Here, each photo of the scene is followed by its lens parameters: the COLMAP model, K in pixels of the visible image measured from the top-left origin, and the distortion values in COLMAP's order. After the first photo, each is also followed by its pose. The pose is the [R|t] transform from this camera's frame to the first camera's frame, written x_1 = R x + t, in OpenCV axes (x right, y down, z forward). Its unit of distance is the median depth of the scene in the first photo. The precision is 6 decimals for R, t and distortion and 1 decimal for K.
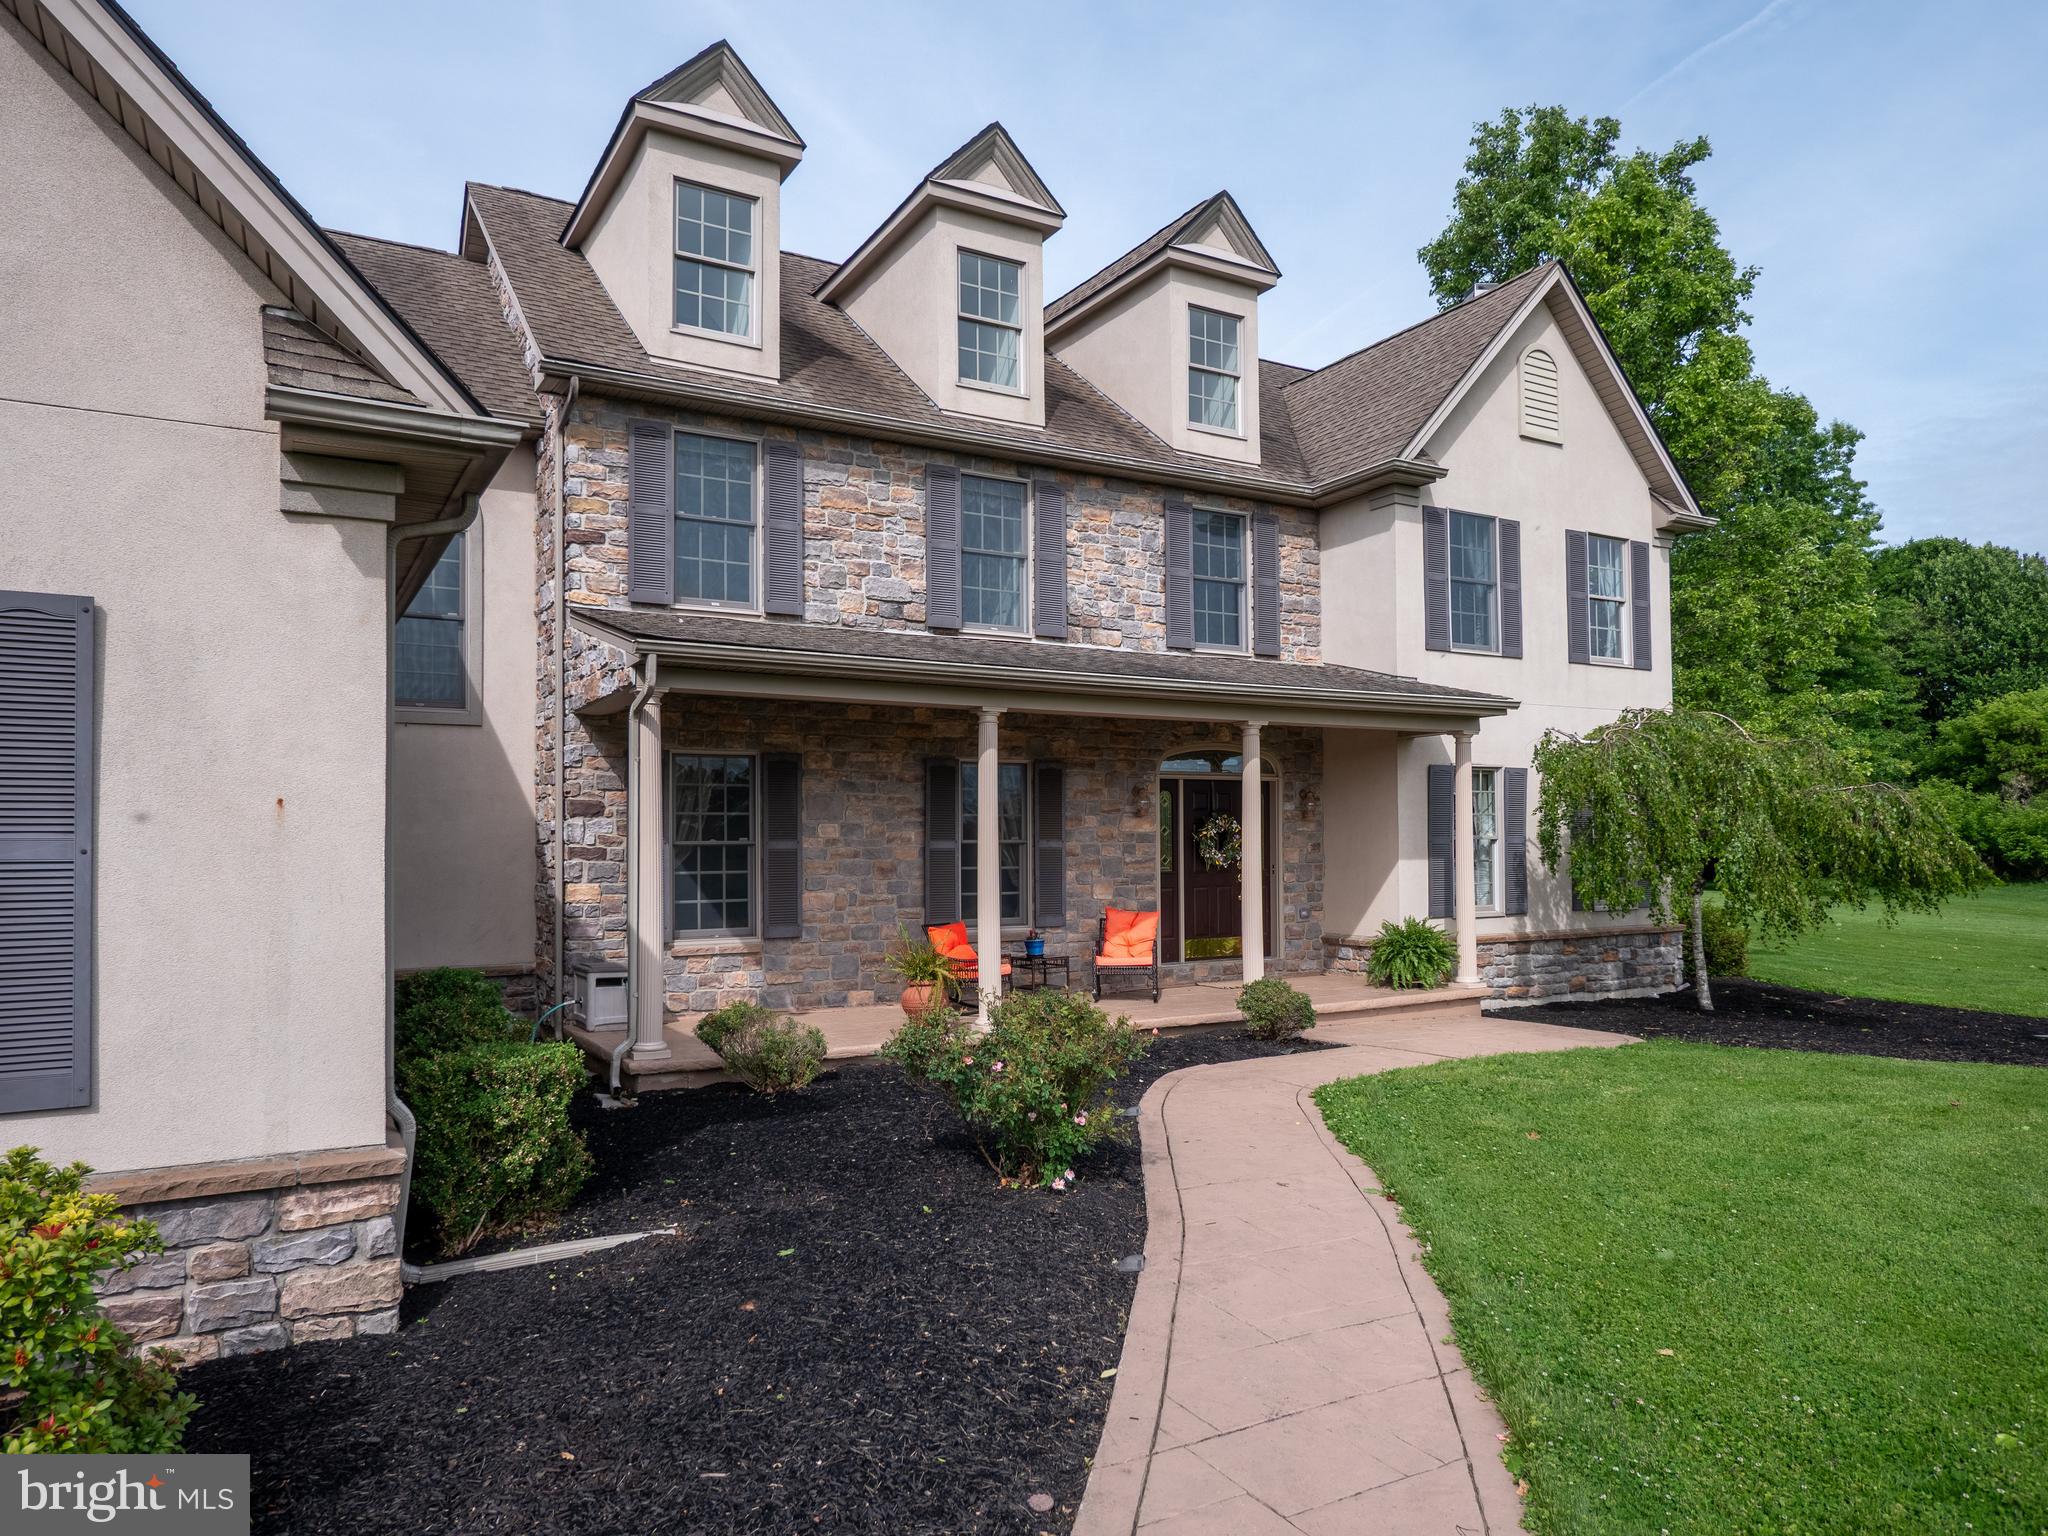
lens RADIAL K [[1260.8, 0, 952.8], [0, 1260.8, 805.1], [0, 0, 1]] dist [-0.000077, 0.000275]
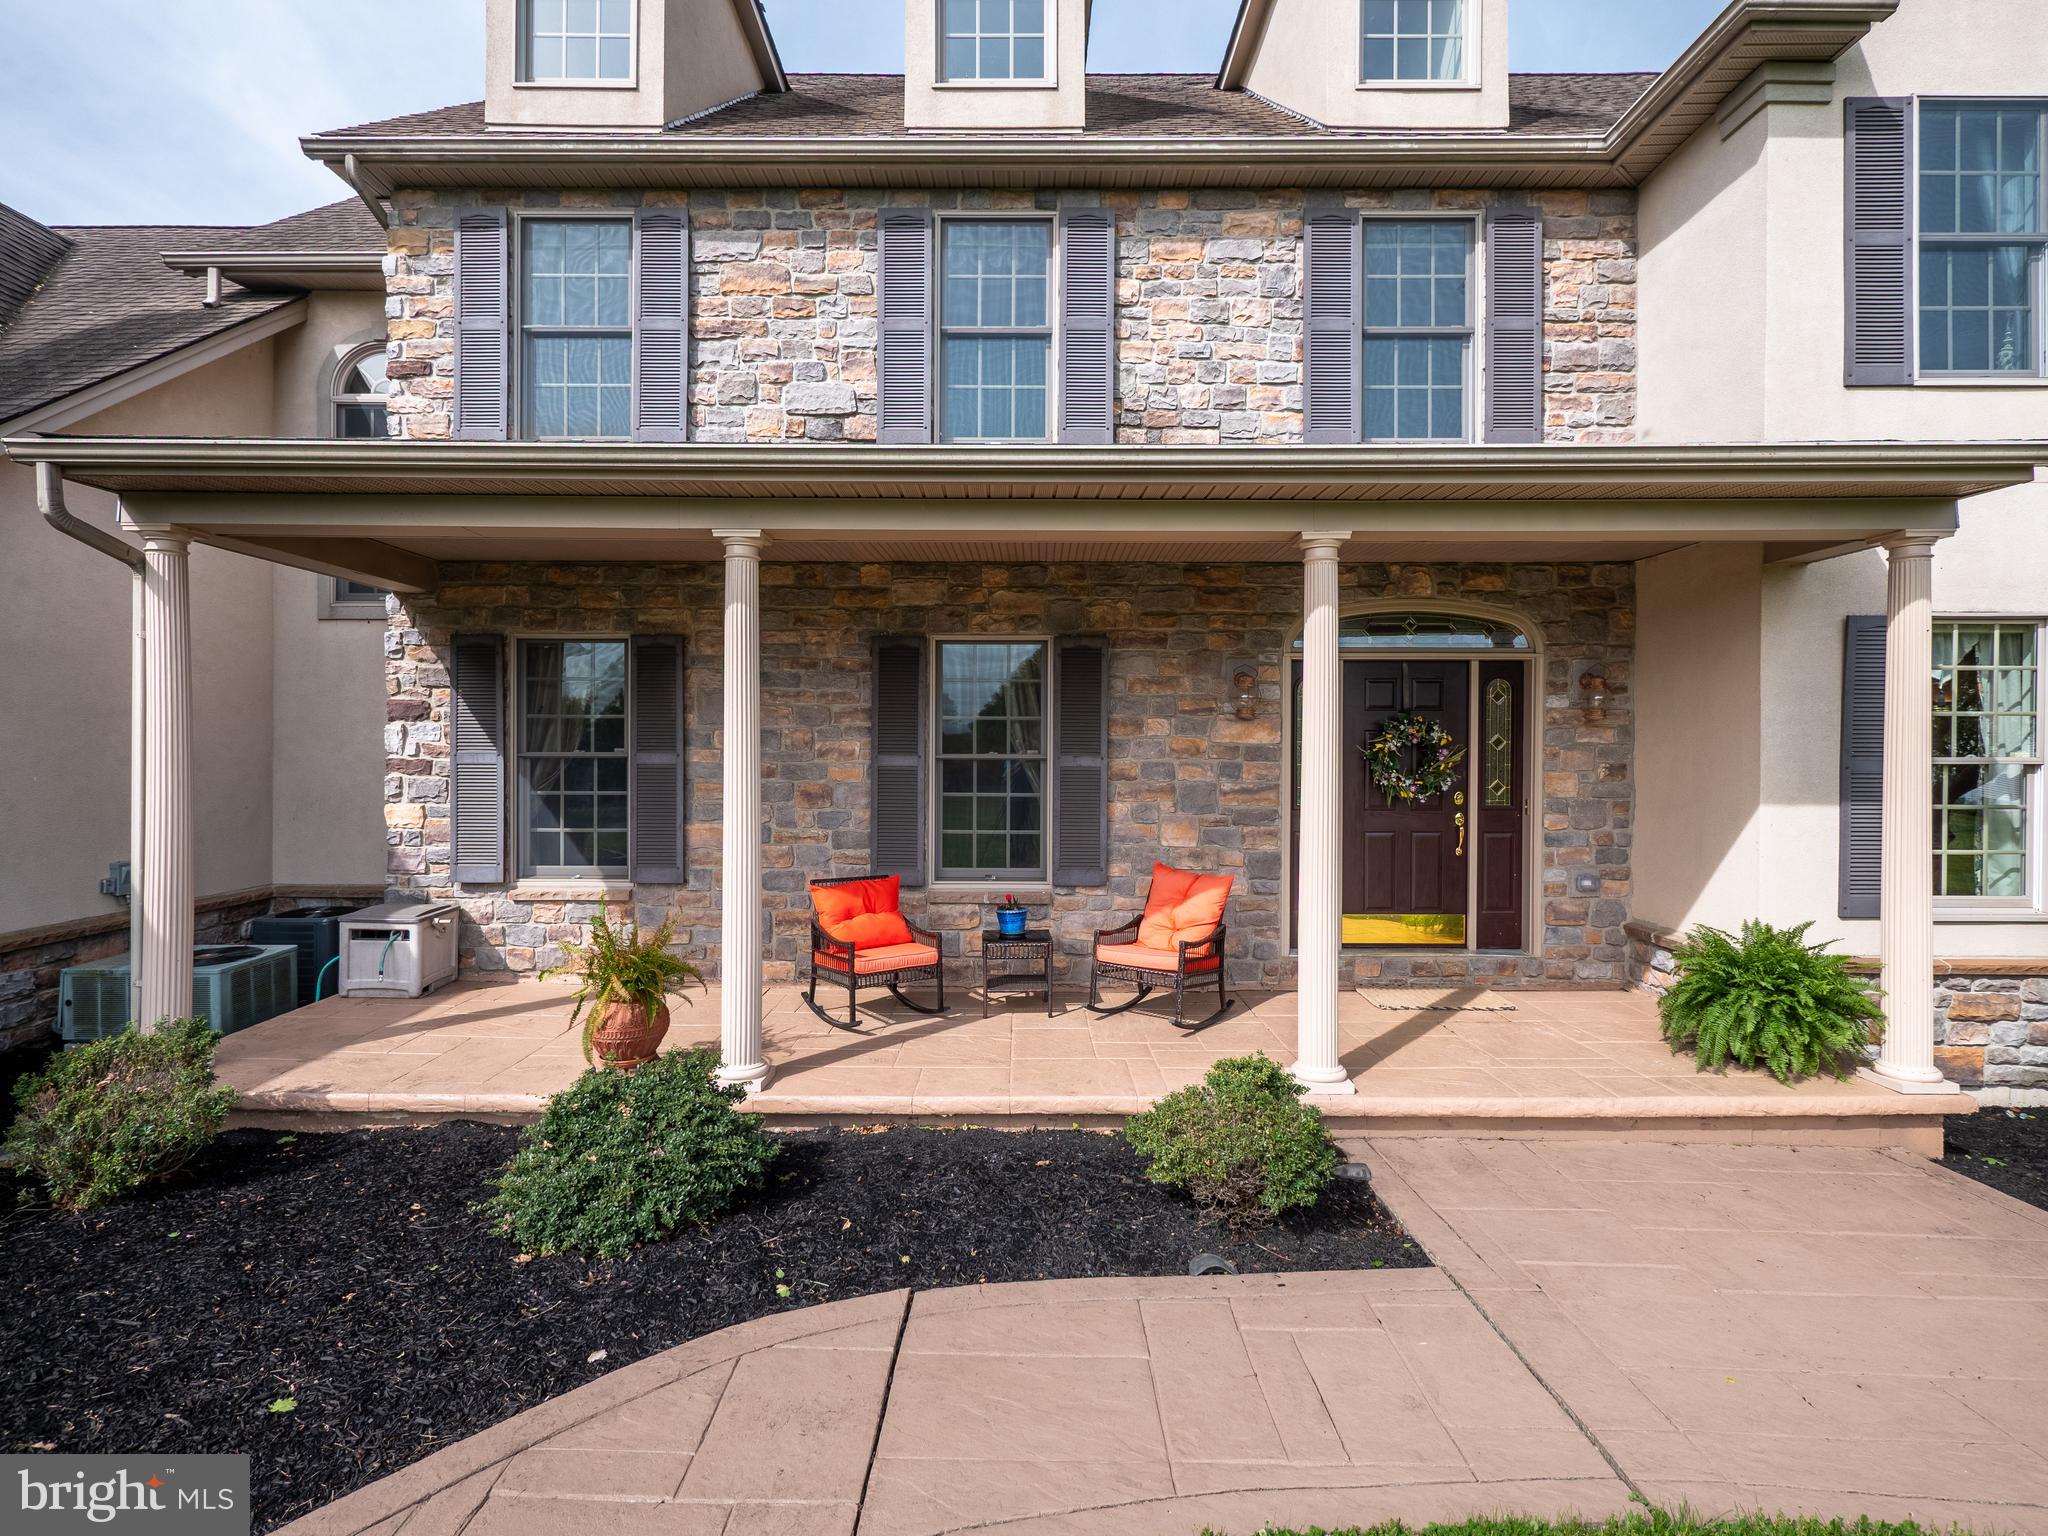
lens RADIAL K [[980.2, 0, 1015.3], [0, 980.2, 759.1], [0, 0, 1]] dist [0.000359, 0.001107]
pose [[0.883426, 0.010288, -0.468458, 0.282669], [0.005000, 0.999495, 0.031380, 0.013235], [0.468544, -0.030064, 0.882928, 0.519178]]
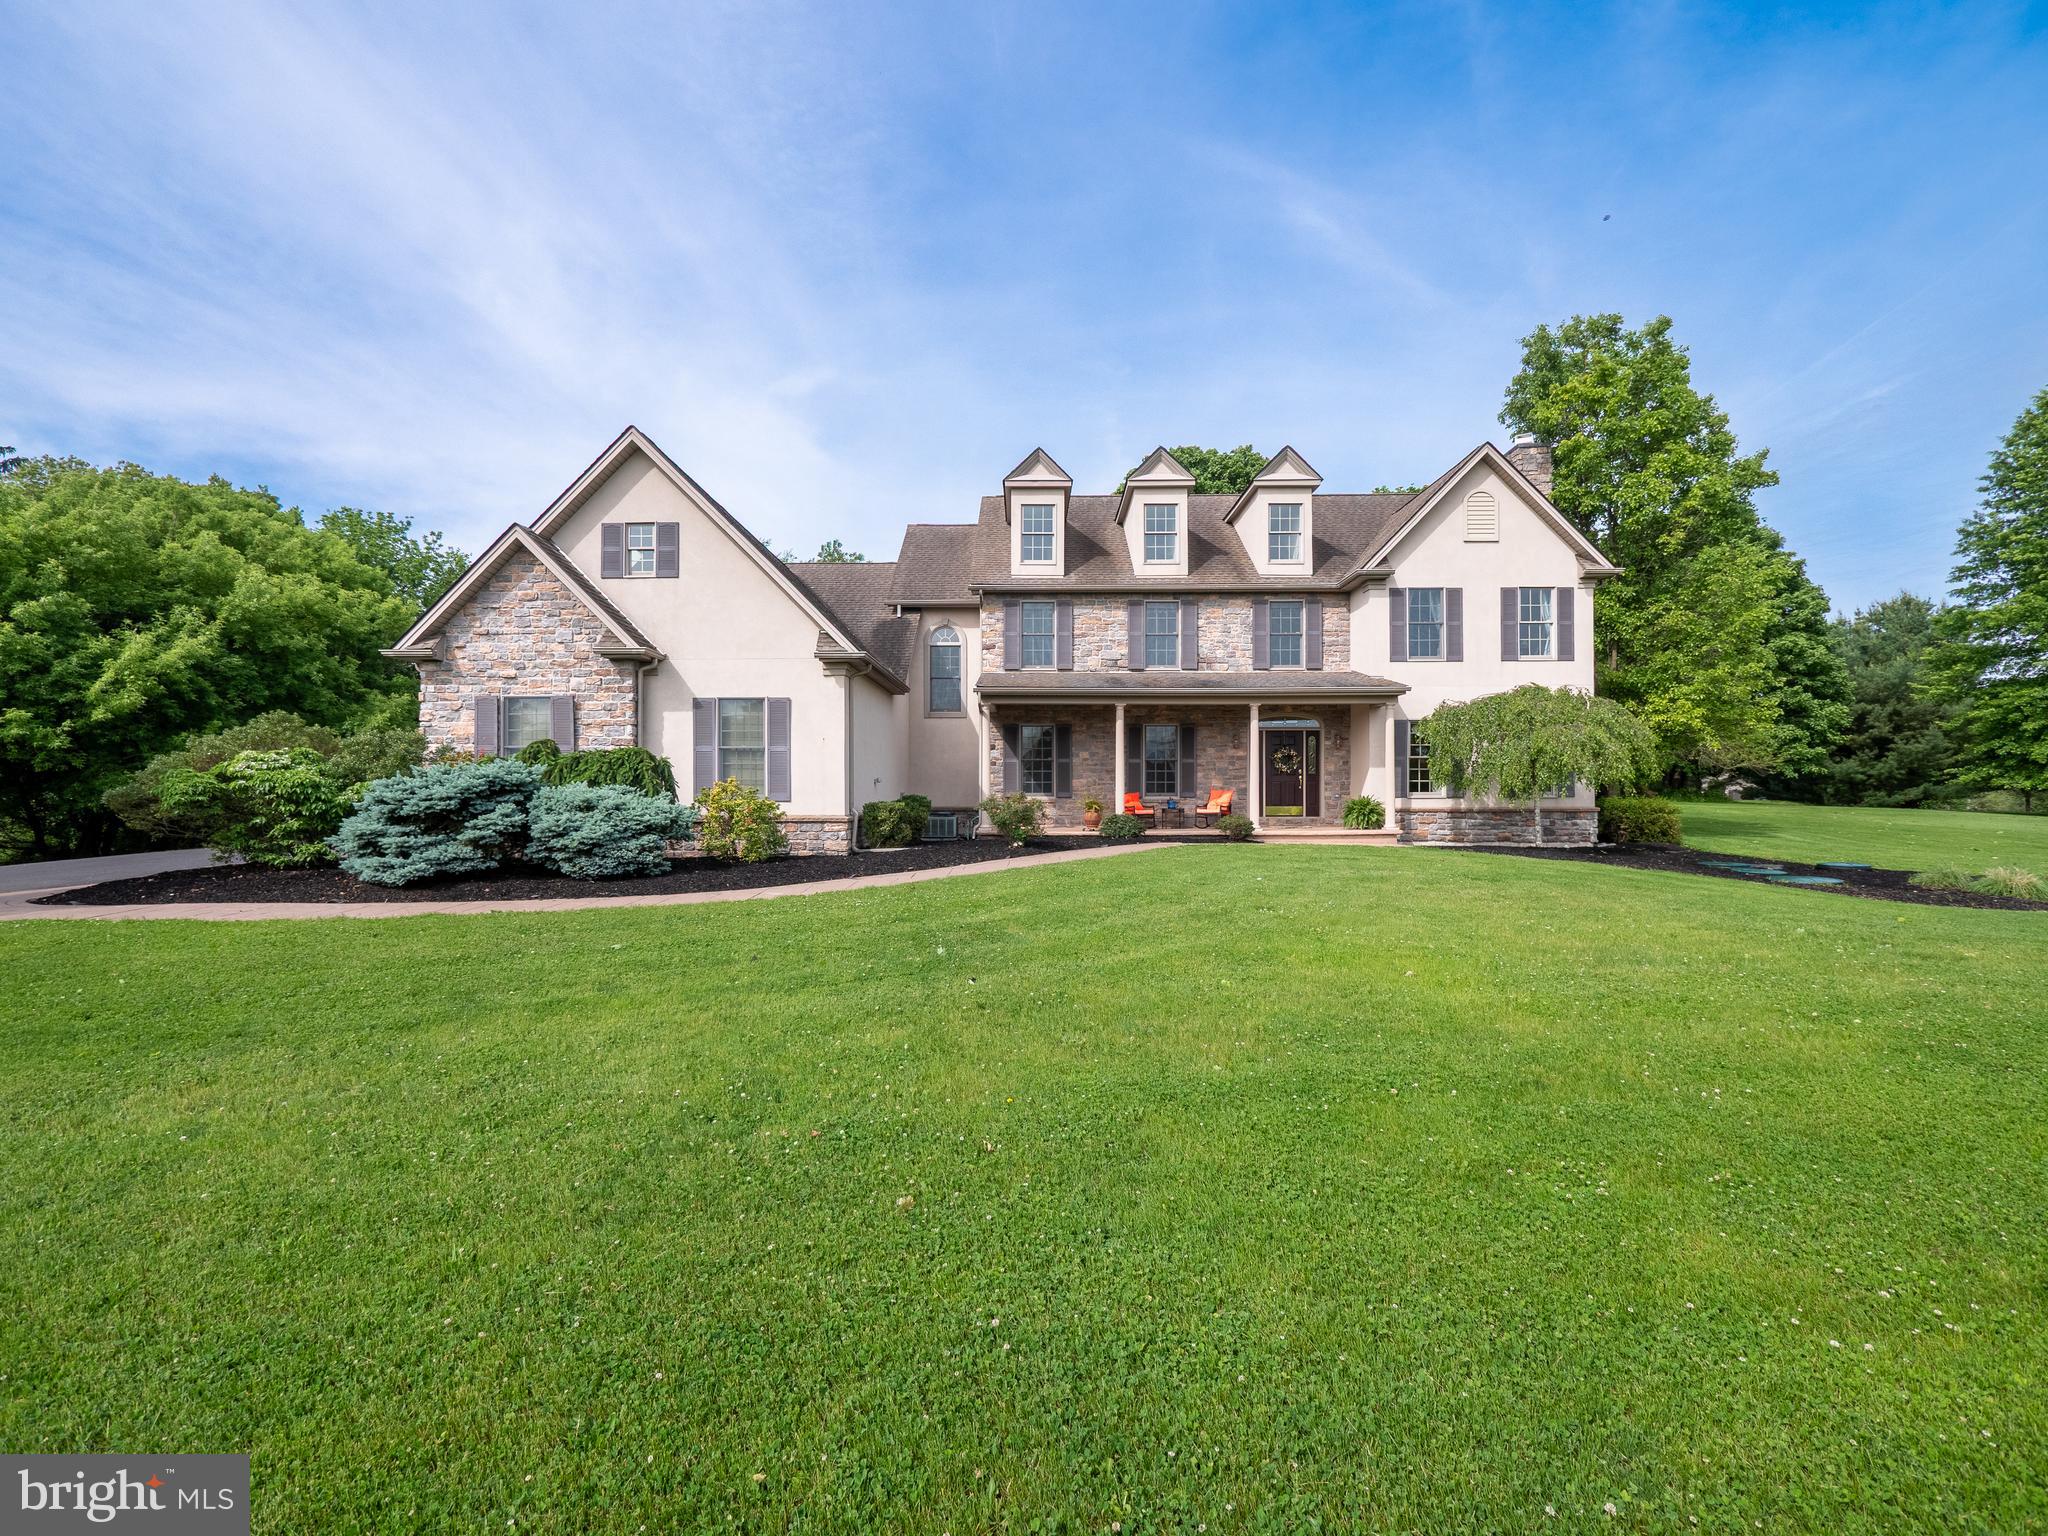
lens RADIAL K [[833.8, 0, 1029.4], [0, 833.8, 777.8], [0, 0, 1]] dist [-0.000659, -0.000072]
pose [[0.875648, -0.000086, -0.482949, 0.541033], [0.009526, 0.999809, 0.017094, 0.032577], [0.482855, -0.019568, 0.875481, -0.442035]]
